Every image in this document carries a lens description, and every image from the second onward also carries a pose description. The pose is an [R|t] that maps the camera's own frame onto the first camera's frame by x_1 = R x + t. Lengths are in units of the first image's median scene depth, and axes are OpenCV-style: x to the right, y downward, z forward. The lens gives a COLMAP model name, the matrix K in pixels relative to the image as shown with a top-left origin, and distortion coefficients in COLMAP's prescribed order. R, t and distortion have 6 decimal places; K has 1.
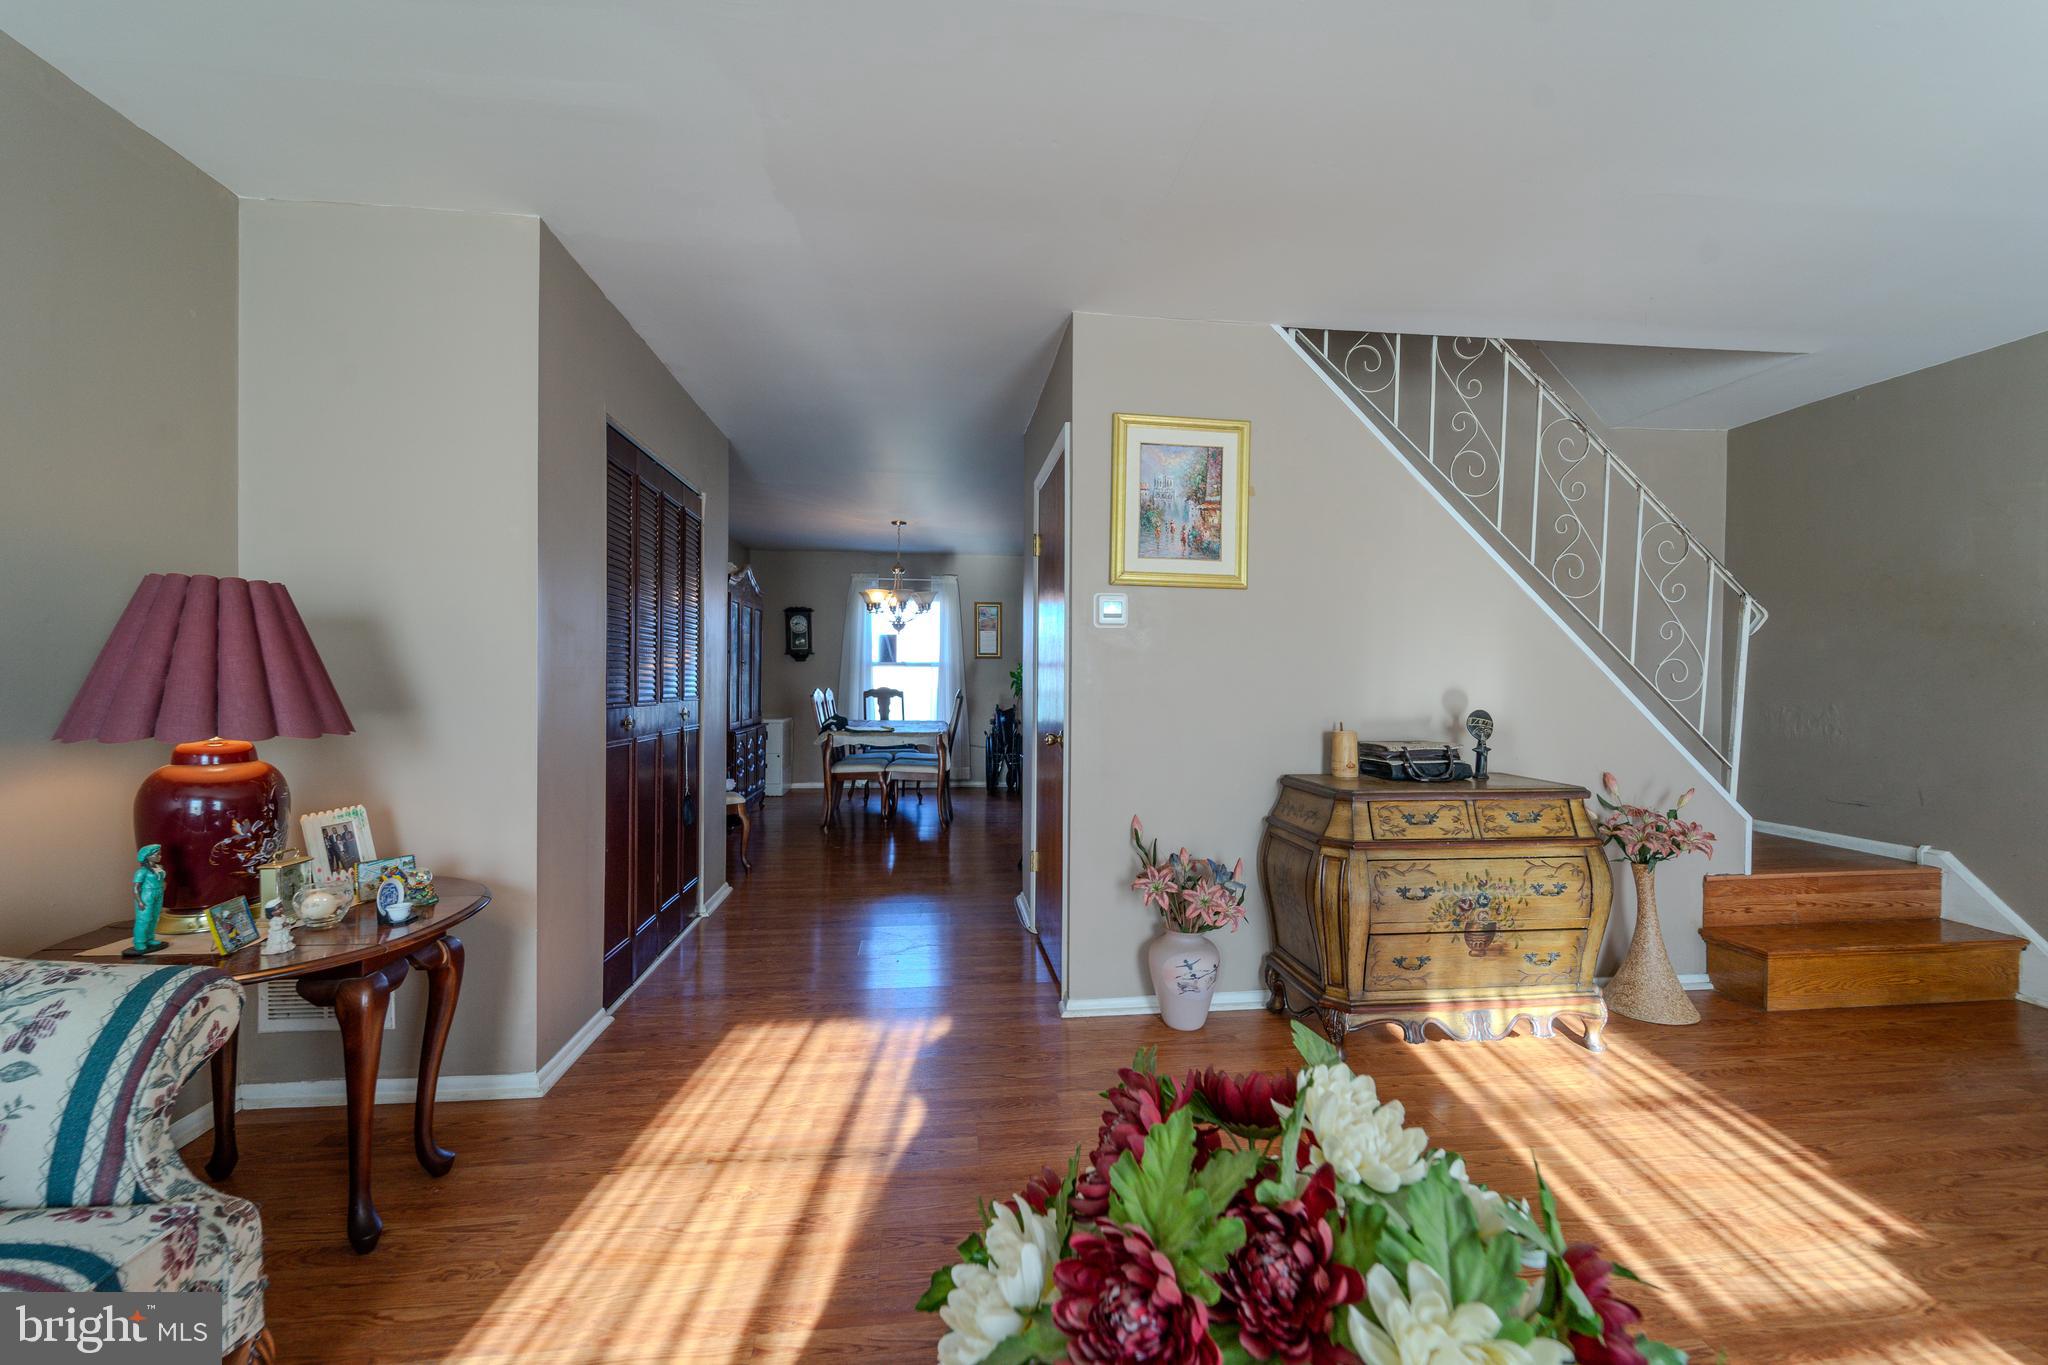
lens RADIAL K [[842.0, 0, 1022.6], [0, 842.0, 683.0], [0, 0, 1]] dist [-0.001961, -0.000260]
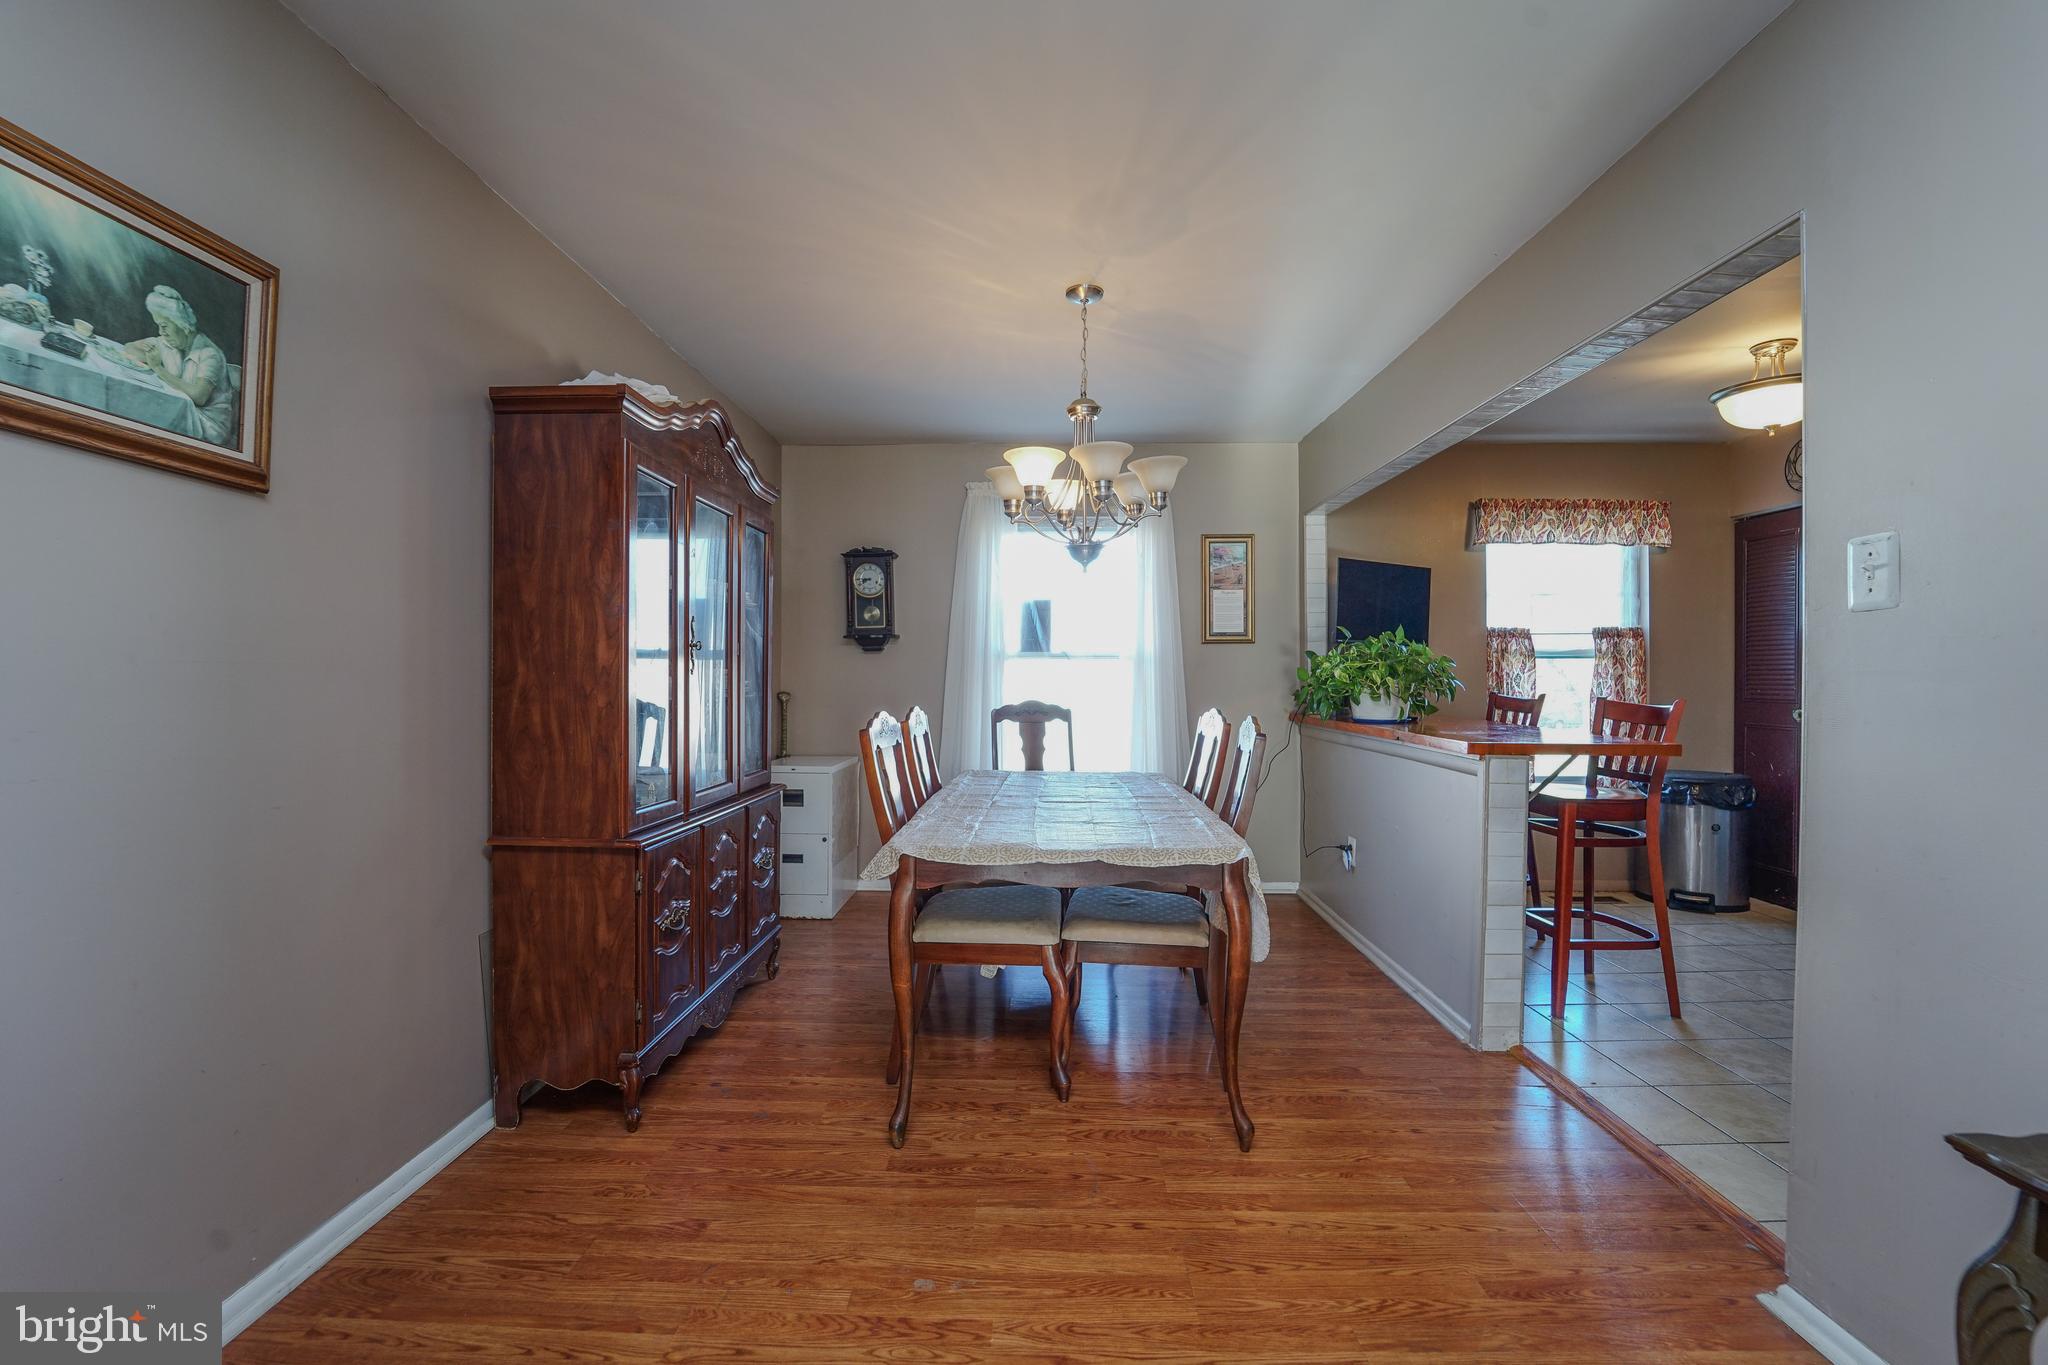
lens RADIAL K [[824.8, 0, 1021.8], [0, 824.8, 678.8], [0, 0, 1]] dist [-0.000087, 0.000000]
pose [[0.990485, -0.002455, -0.137598, -0.101156], [0.001791, 0.999986, -0.004946, -0.005756], [0.137609, 0.004652, 0.990476, 0.505840]]
